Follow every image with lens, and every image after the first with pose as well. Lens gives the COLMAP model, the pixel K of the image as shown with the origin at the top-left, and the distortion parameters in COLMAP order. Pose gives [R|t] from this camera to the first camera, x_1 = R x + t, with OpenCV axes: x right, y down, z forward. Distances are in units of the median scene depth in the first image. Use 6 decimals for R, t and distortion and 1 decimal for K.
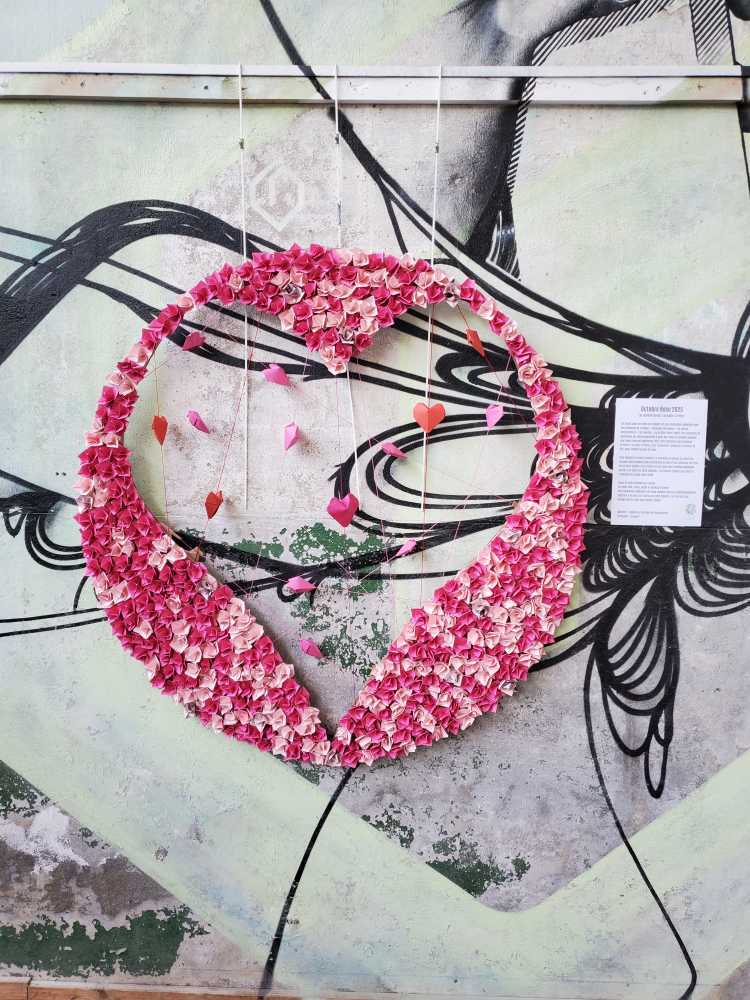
lens RADIAL K [[742.7, 0, 375.0], [0, 742.7, 500.0], [0, 0, 1]] dist [0.050036, -0.002403]
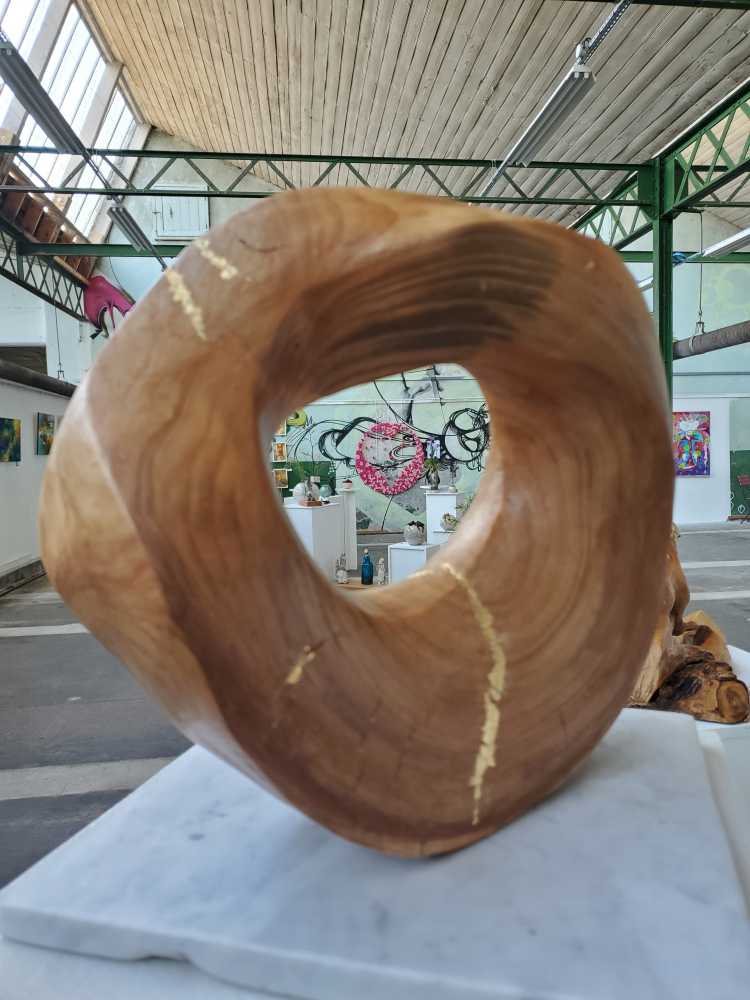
lens RADIAL K [[742.7, 0, 375.0], [0, 742.7, 500.0], [0, 0, 1]] dist [0.050036, -0.002403]
pose [[0.987266, -0.051076, 0.150656, -1.297316], [0.055175, 0.998208, -0.023153, 0.574255], [-0.149204, 0.031171, 0.988315, -6.043962]]
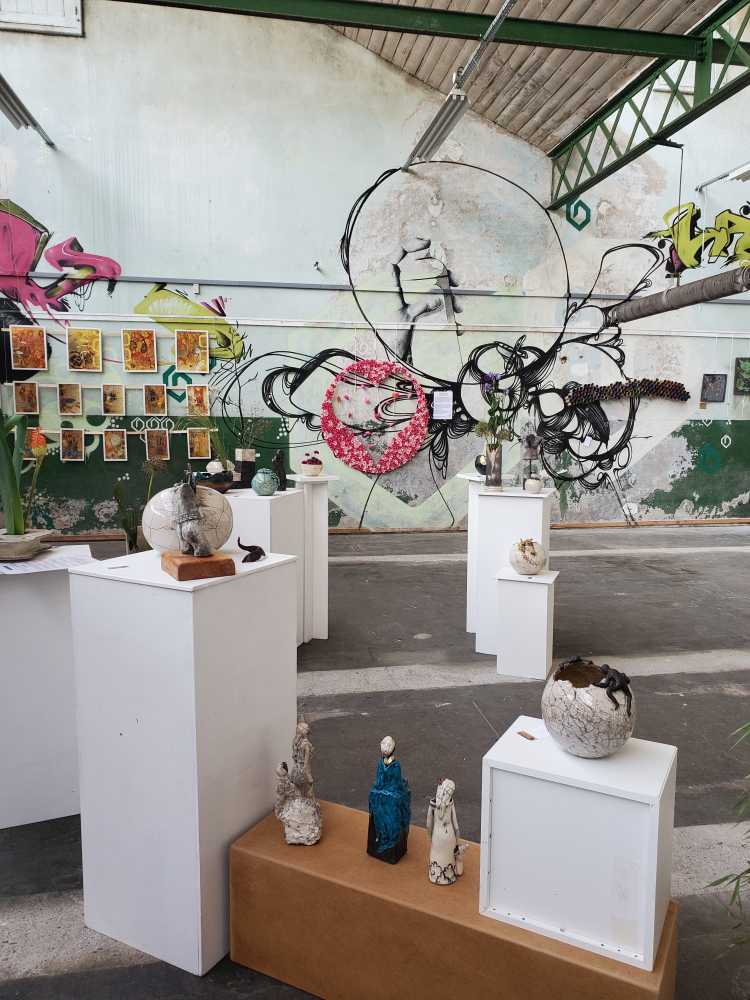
lens RADIAL K [[767.0, 0, 375.0], [0, 767.0, 500.0], [0, 0, 1]] dist [0.121560, -0.357354]
pose [[0.977886, -0.035280, 0.206143, -1.046332], [0.029678, 0.999103, 0.030206, 0.382656], [-0.207024, -0.023420, 0.978056, -3.618530]]
